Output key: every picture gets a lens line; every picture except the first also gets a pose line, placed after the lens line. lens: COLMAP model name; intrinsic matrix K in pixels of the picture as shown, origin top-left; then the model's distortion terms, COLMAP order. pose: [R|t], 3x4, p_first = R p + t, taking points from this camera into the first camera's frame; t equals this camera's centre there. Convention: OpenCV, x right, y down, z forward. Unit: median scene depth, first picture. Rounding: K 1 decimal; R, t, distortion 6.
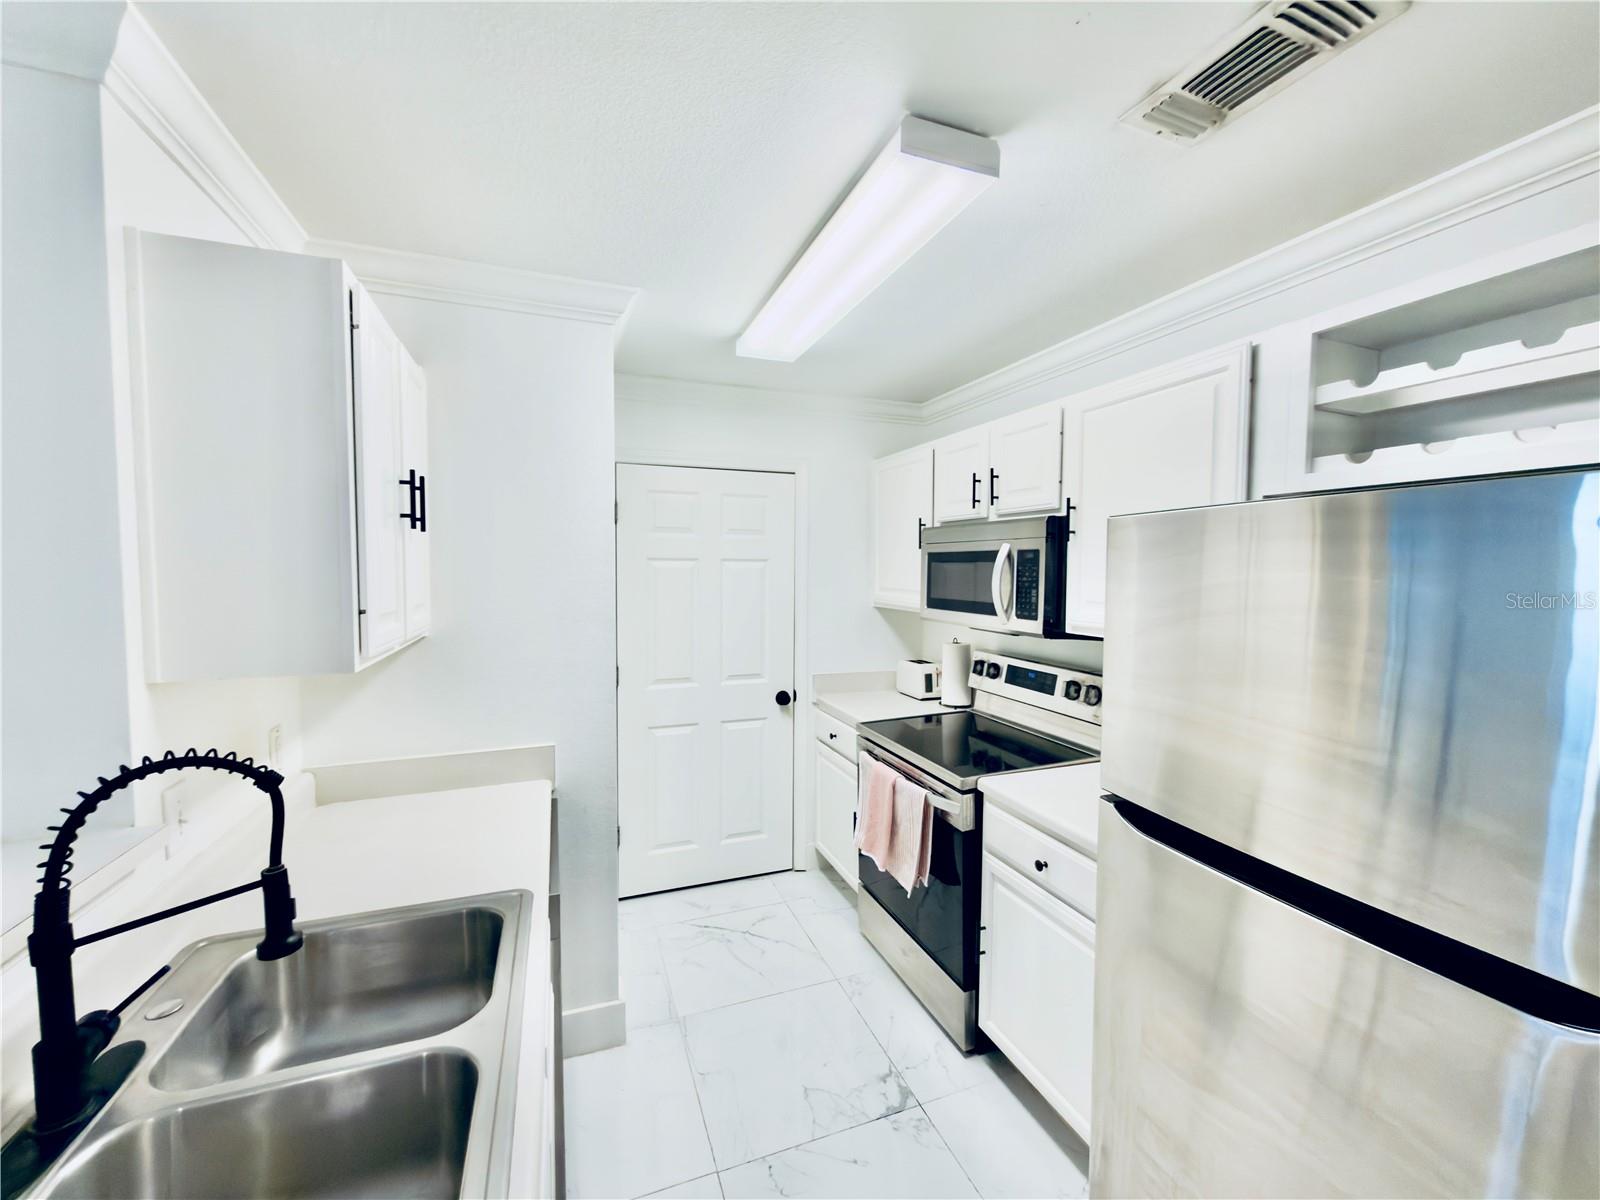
lens RADIAL K [[636.3, 0, 800.7], [0, 636.3, 595.9], [0, 0, 1]] dist [0.001781, 0.000147]
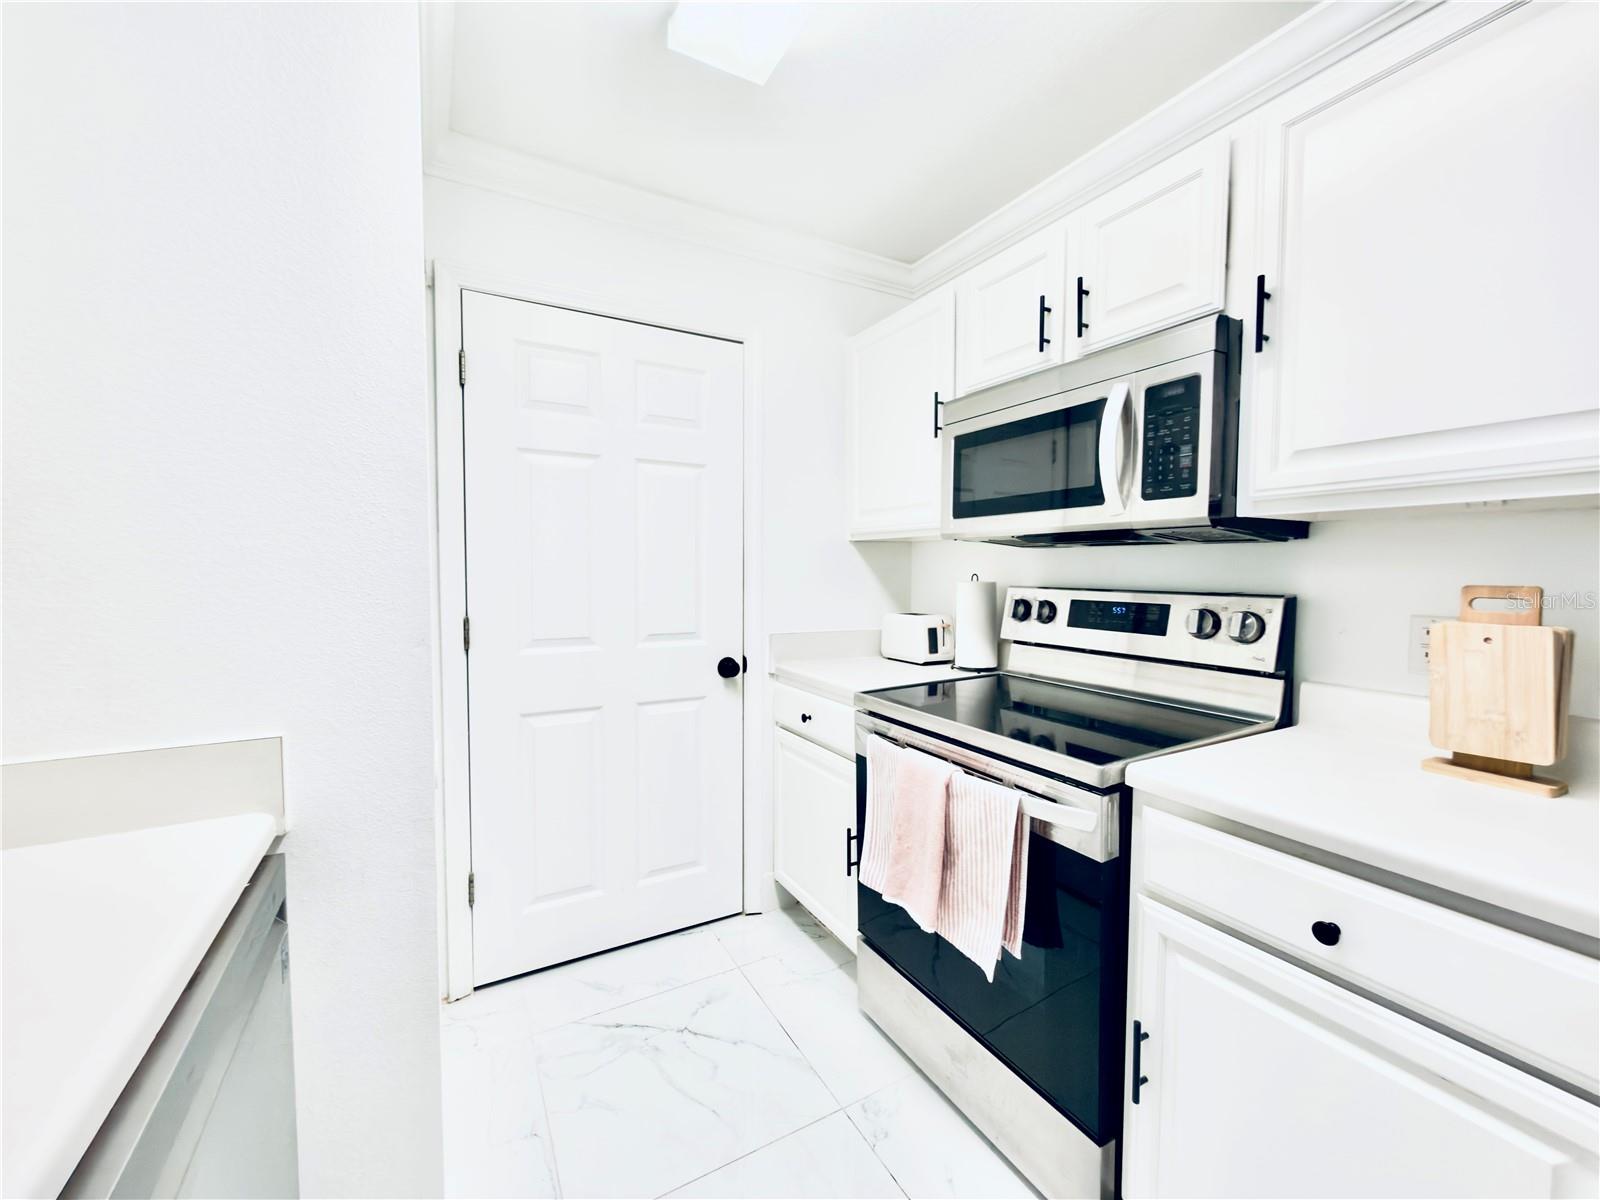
lens RADIAL K [[636.3, 0, 801.9], [0, 636.3, 596.6], [0, 0, 1]] dist [0.001781, 0.000147]
pose [[0.988583, -0.007240, 0.150503, -0.077009], [0.007373, 0.999973, -0.000326, 0.123645], [-0.150497, 0.001432, 0.988609, 0.443420]]
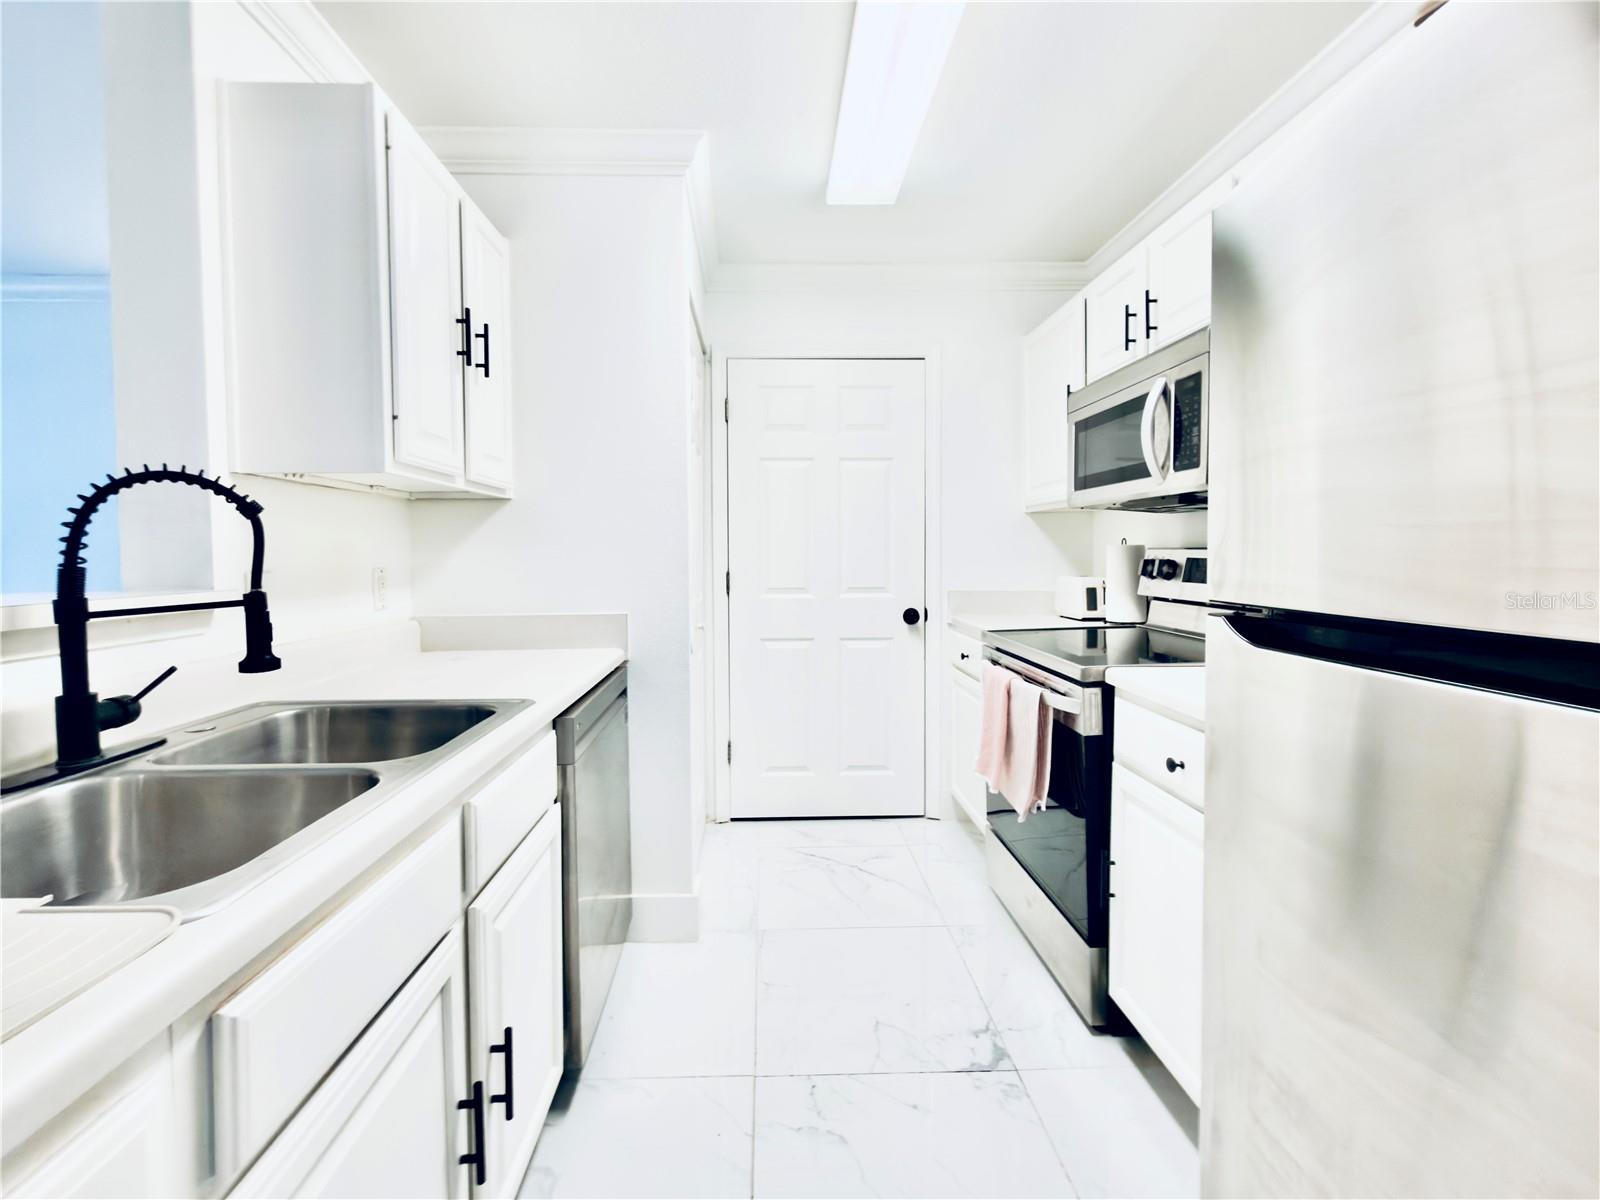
lens RADIAL K [[680.6, 0, 779.6], [0, 680.6, 567.1], [0, 0, 1]] dist [0.000665, 0.000242]
pose [[0.944072, -0.003104, -0.329723, 0.160965], [-0.003646, 0.999796, -0.019850, 0.164897], [0.329718, 0.019942, 0.943869, 0.082165]]
